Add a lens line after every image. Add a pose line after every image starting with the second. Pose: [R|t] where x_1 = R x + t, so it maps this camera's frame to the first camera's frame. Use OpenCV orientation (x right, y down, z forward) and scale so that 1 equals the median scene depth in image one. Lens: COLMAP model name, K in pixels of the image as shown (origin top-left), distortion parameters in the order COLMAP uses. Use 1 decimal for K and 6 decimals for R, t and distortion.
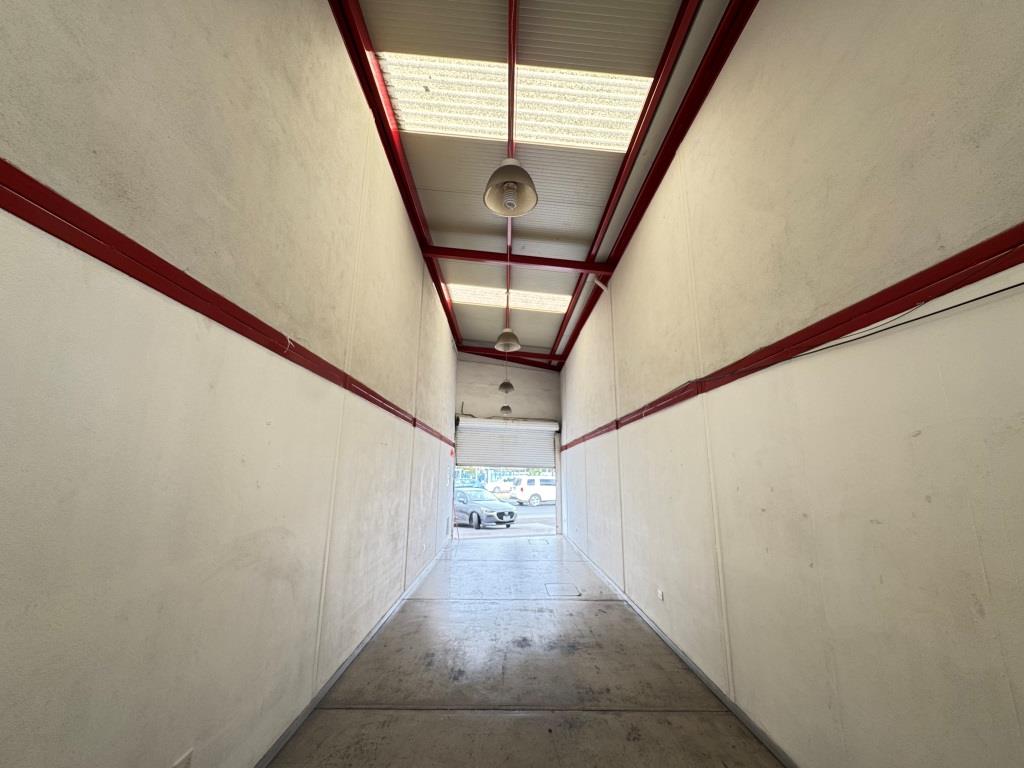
lens RADIAL K [[406.2, 0, 511.9], [0, 406.2, 382.5], [0, 0, 1]] dist [-0.002930, 0.000094]
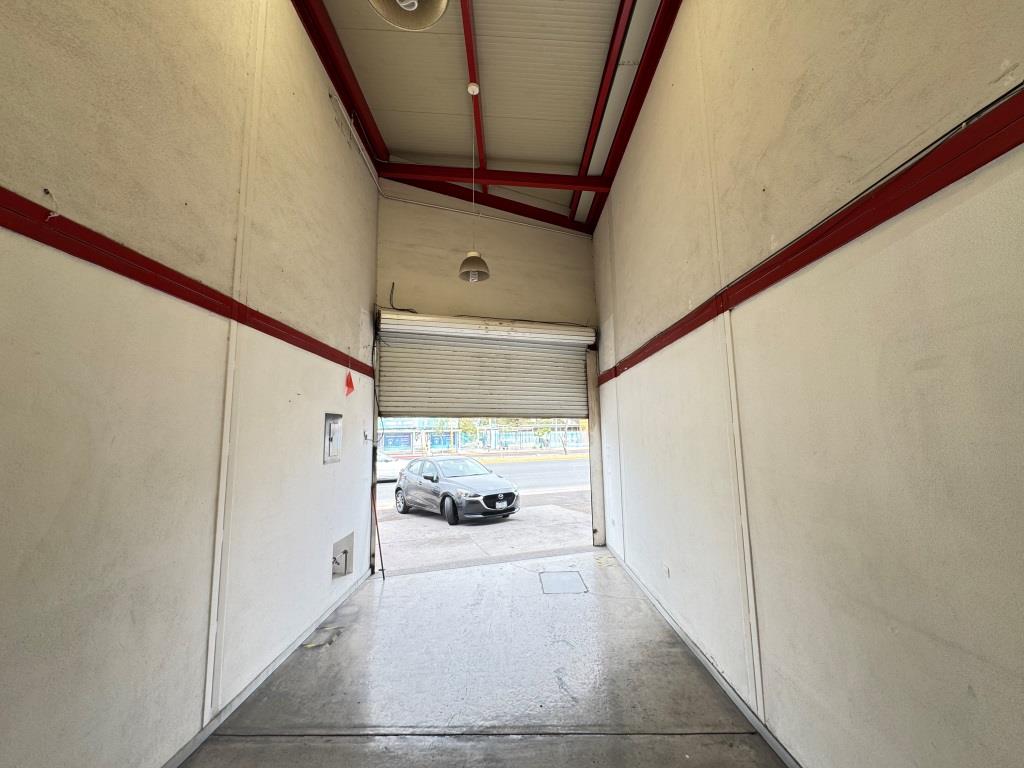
lens RADIAL K [[406.2, 0, 511.9], [0, 406.2, 382.5], [0, 0, 1]] dist [-0.002930, 0.000094]
pose [[0.999180, -0.020288, -0.035026, 0.030861], [0.023696, 0.994726, 0.099794, 0.112374], [0.032817, -0.100542, 0.994391, 0.493209]]
